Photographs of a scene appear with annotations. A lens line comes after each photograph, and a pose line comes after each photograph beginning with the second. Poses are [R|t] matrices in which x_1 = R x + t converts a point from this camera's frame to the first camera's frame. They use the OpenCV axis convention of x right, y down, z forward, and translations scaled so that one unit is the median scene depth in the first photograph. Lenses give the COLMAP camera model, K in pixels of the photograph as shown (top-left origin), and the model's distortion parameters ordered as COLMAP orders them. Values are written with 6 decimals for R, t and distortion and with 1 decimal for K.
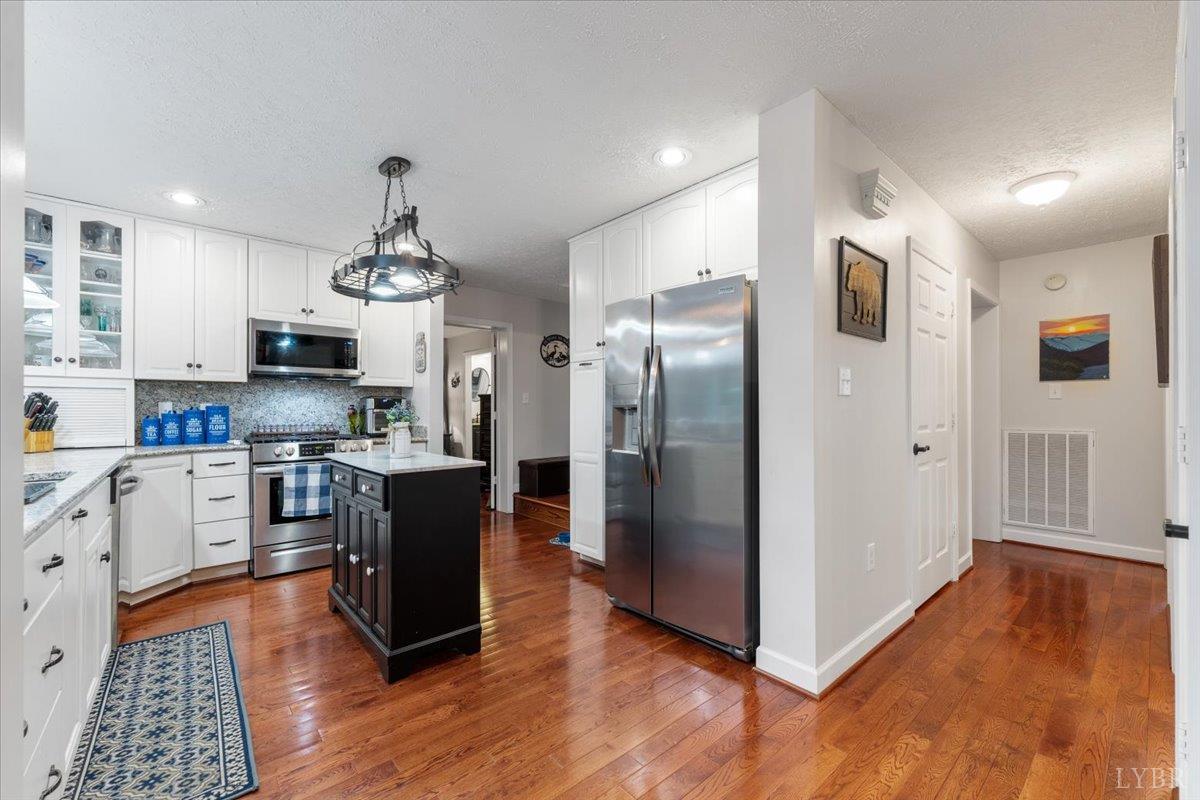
lens RADIAL K [[493.2, 0, 600.8], [0, 493.2, 406.3], [0, 0, 1]] dist [0.000726, 0.000264]
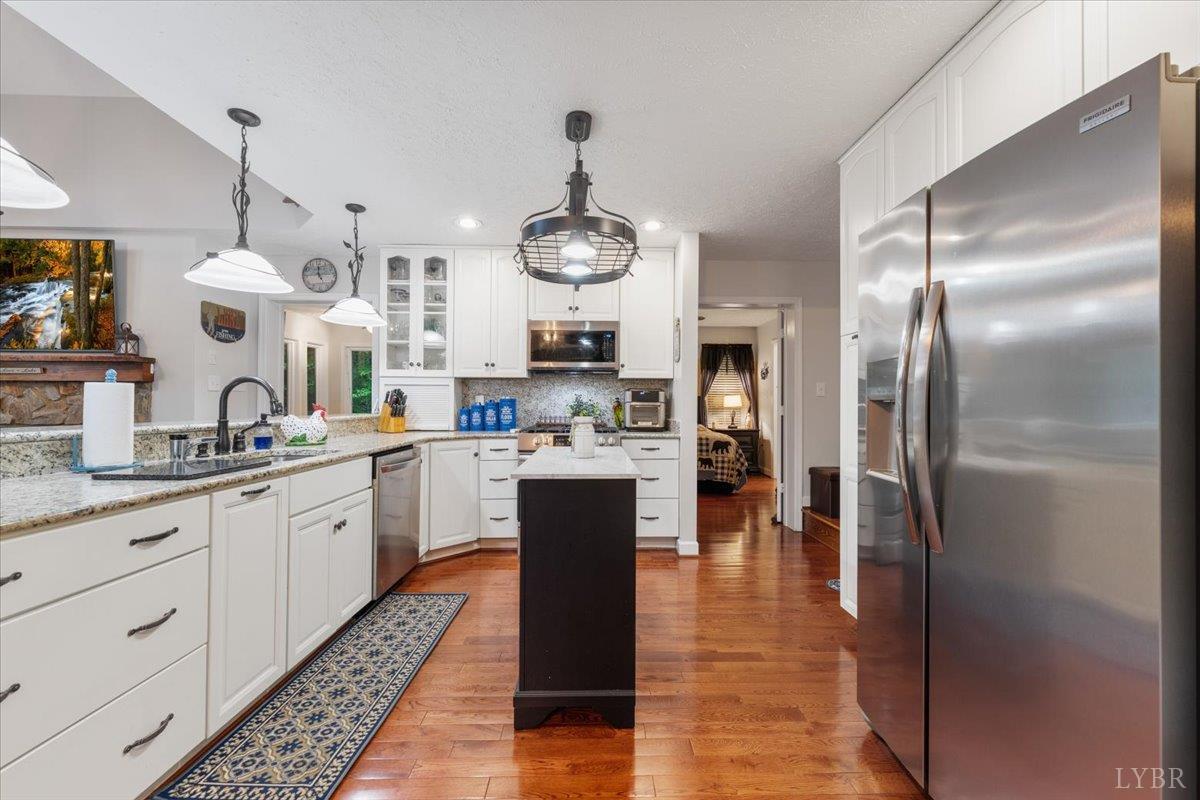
lens RADIAL K [[487.2, 0, 599.2], [0, 487.2, 396.9], [0, 0, 1]] dist [0.000932, -0.000001]
pose [[0.765782, -0.002831, -0.643094, 0.137484], [-0.001495, 0.999980, -0.006183, 0.001840], [0.643098, 0.005696, 0.765763, 0.291953]]
